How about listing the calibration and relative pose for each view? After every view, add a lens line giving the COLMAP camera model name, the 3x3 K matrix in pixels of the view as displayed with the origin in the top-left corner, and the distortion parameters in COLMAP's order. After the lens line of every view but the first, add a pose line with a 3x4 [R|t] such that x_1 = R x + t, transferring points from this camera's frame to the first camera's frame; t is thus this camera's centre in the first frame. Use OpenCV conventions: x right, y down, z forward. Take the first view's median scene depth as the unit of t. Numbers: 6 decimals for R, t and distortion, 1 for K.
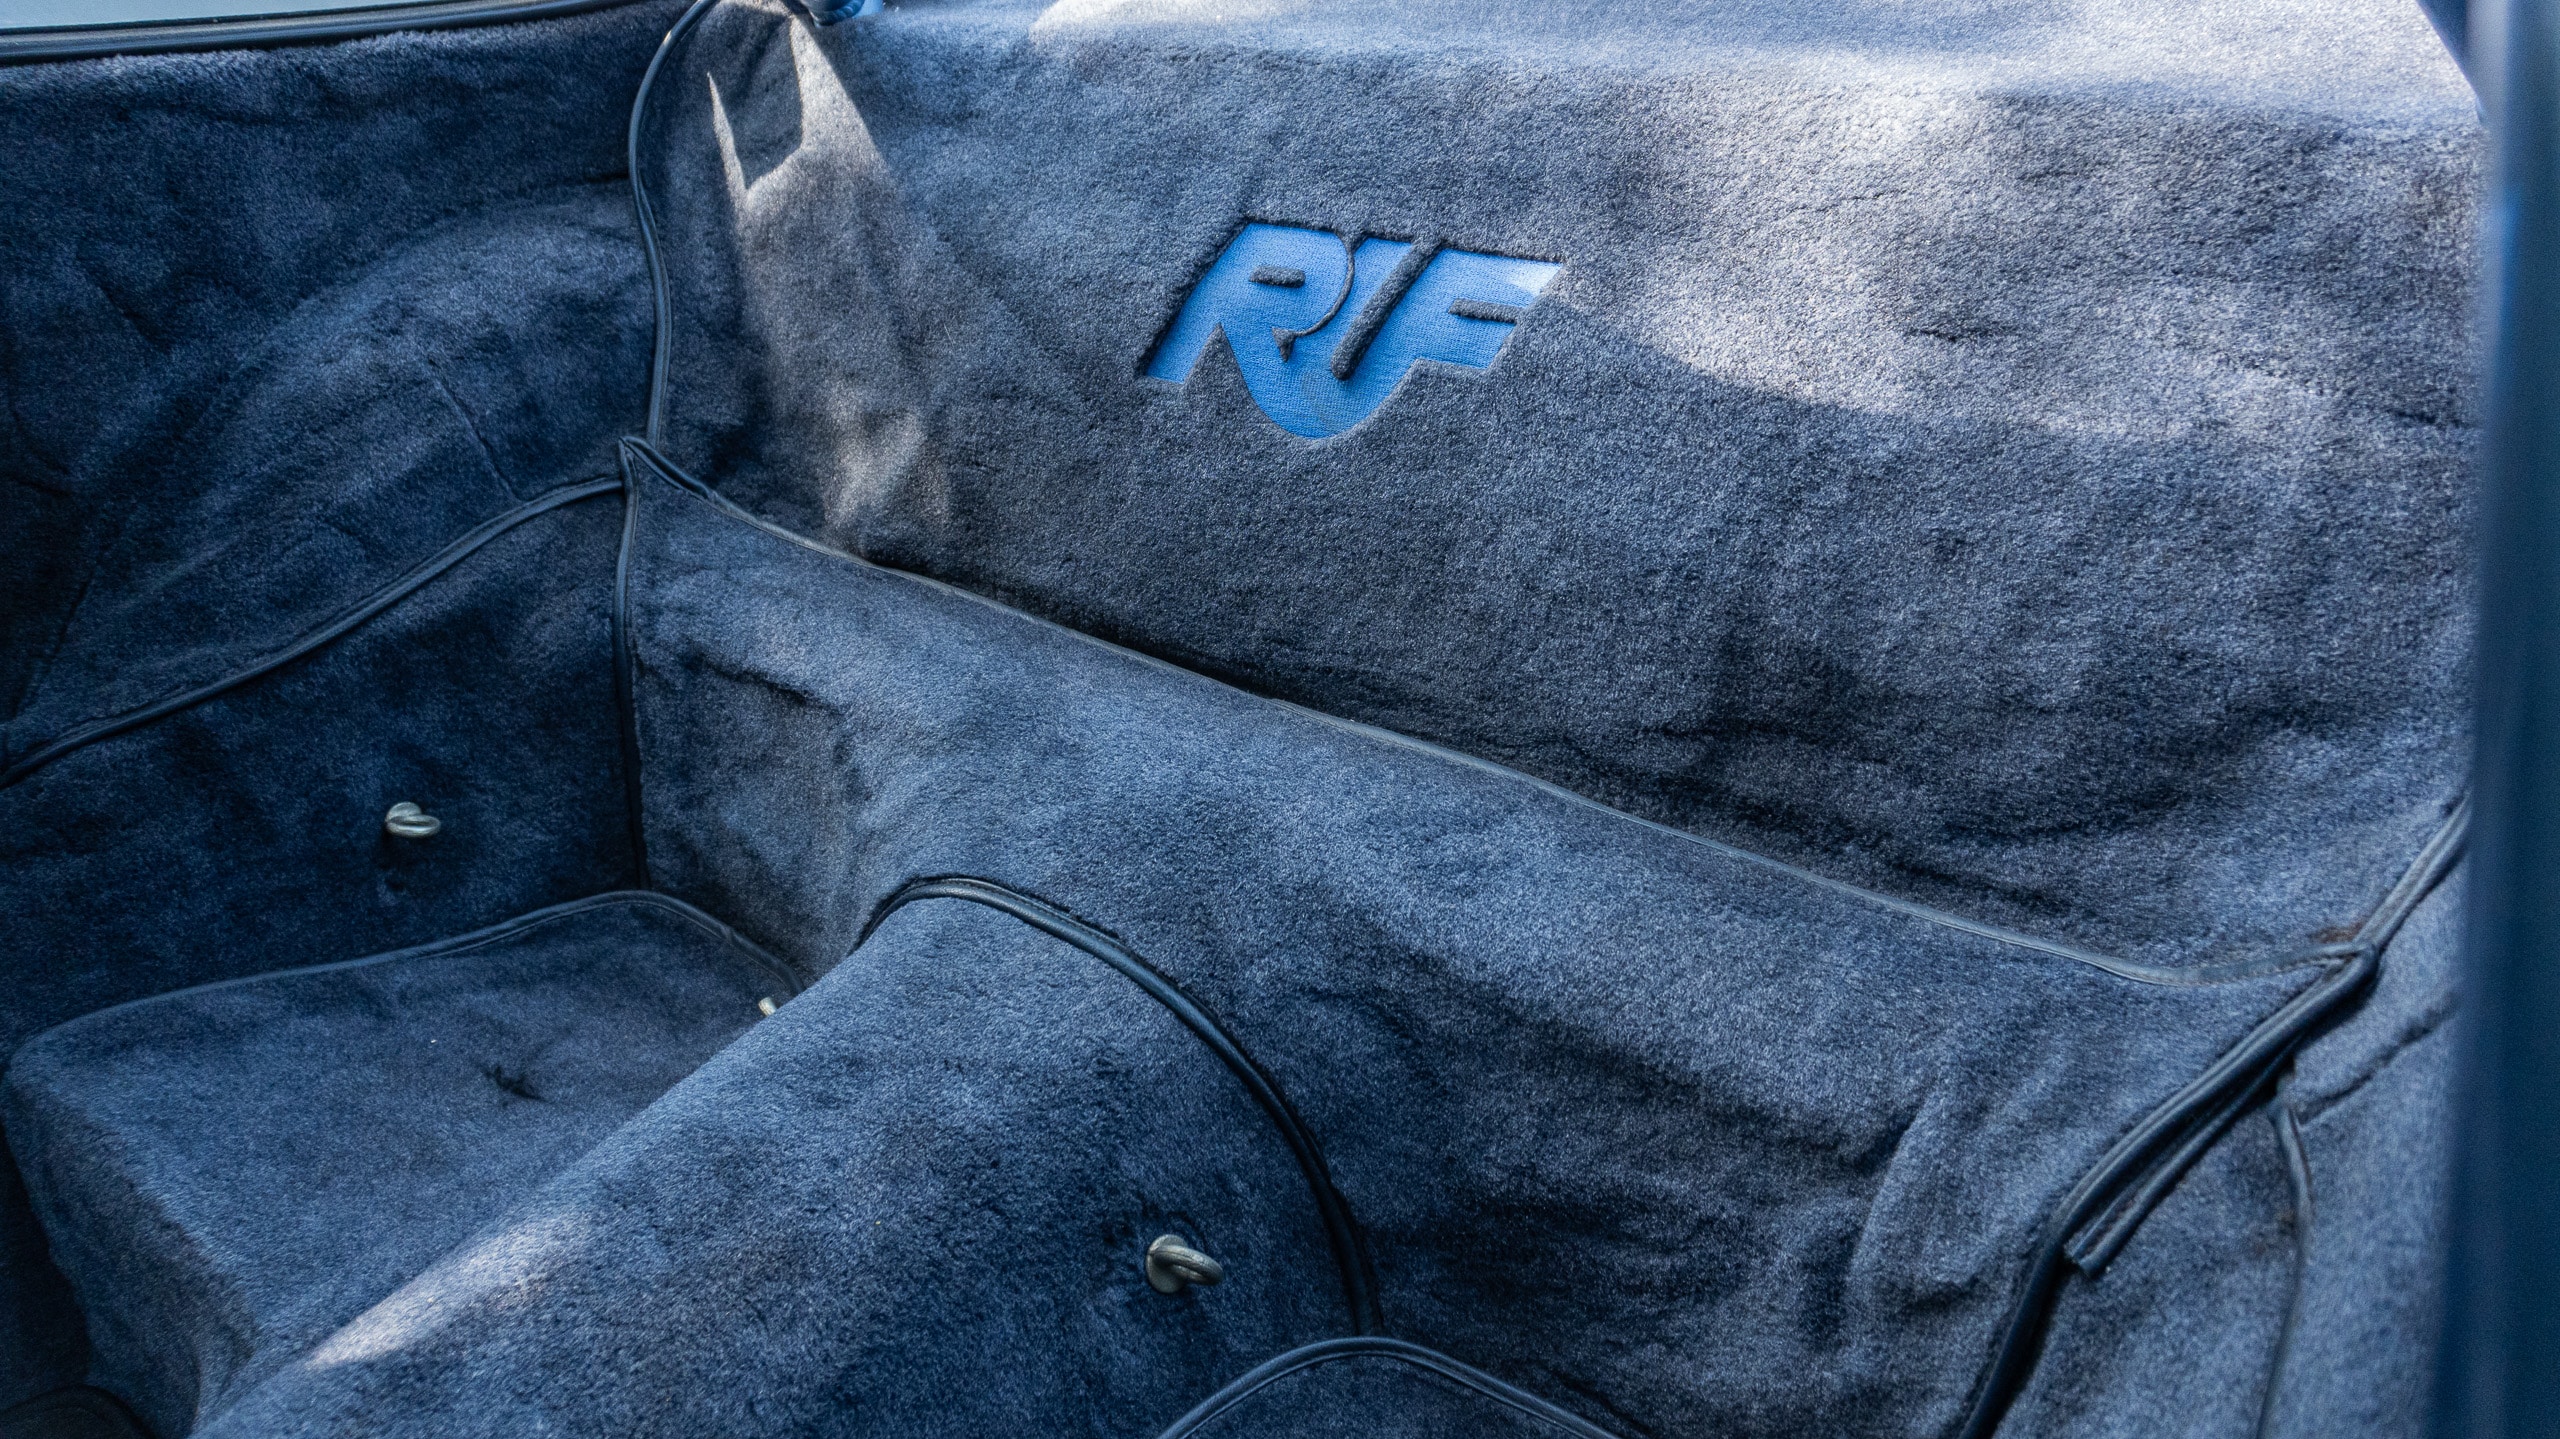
lens RADIAL K [[1681.9, 0, 1280.0], [0, 1681.9, 719.5], [0, 0, 1]] dist [-0.003962, -0.001081]
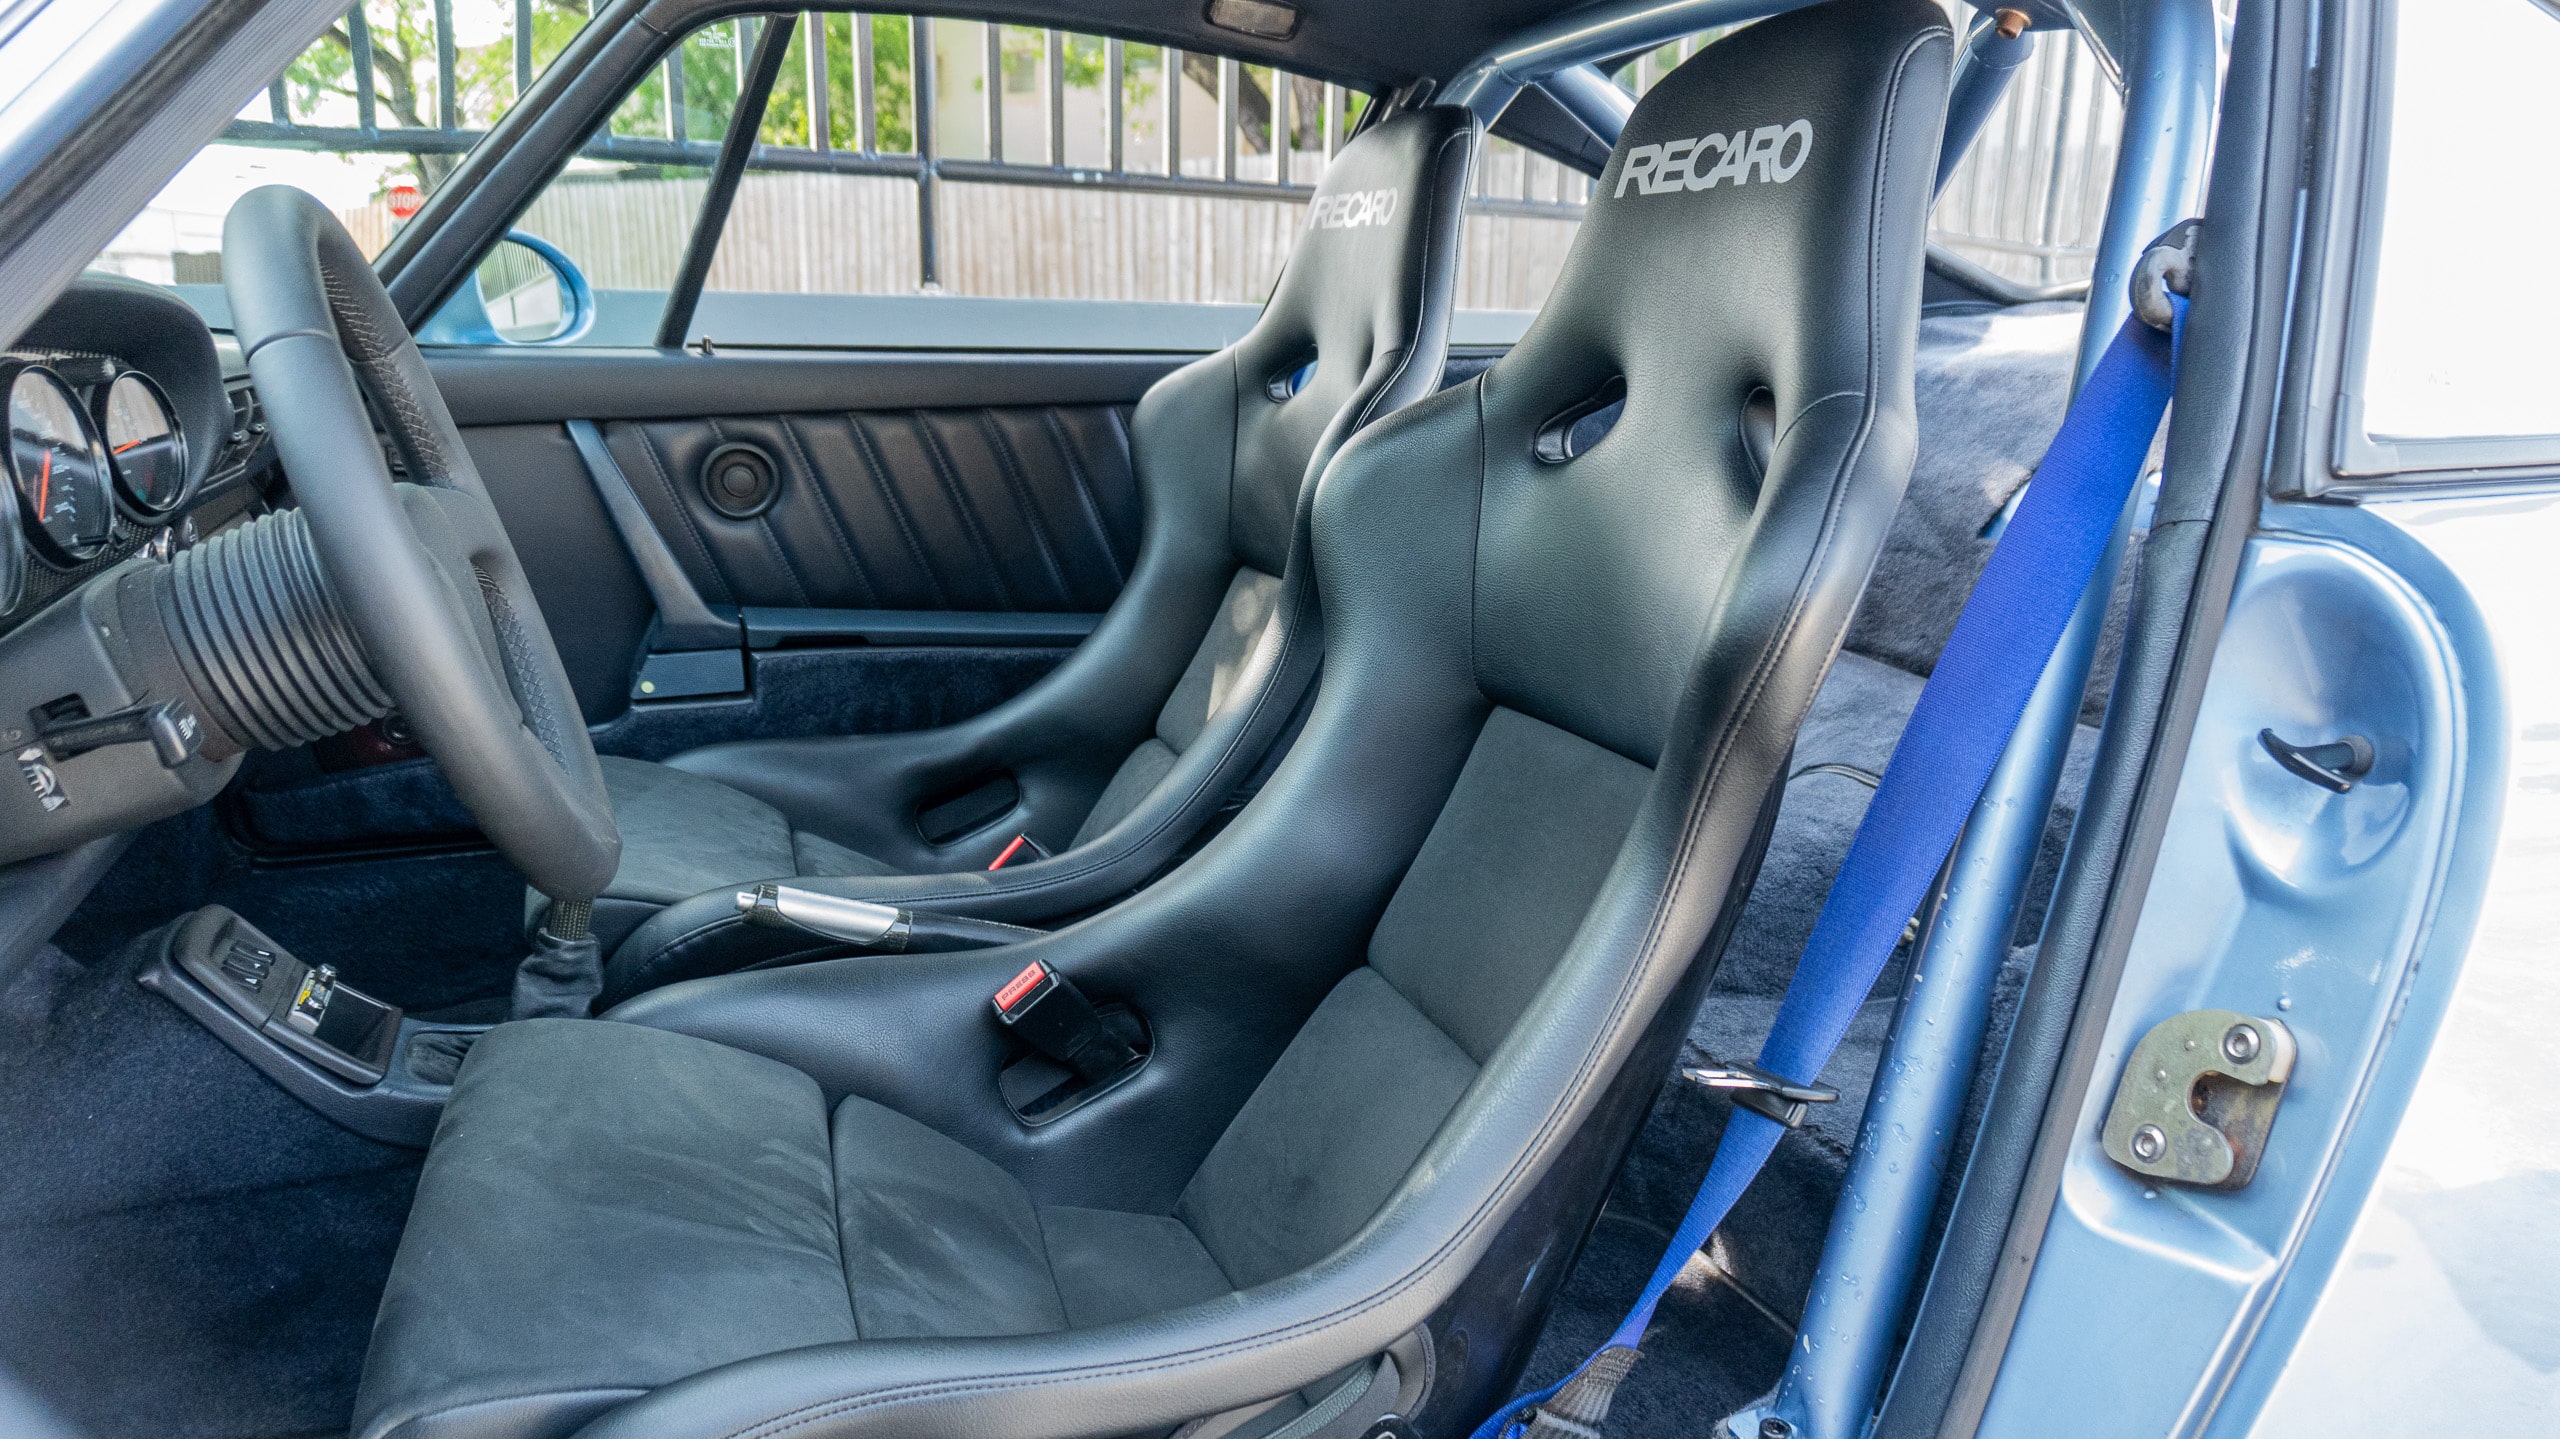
lens RADIAL K [[1681.9, 0, 1280.0], [0, 1681.9, 719.5], [0, 0, 1]] dist [-0.003962, -0.001081]
pose [[0.848186, 0.132123, -0.512955, 0.229845], [-0.230698, 0.963865, -0.133200, 0.396277], [0.476821, 0.231316, 0.848018, -0.851046]]
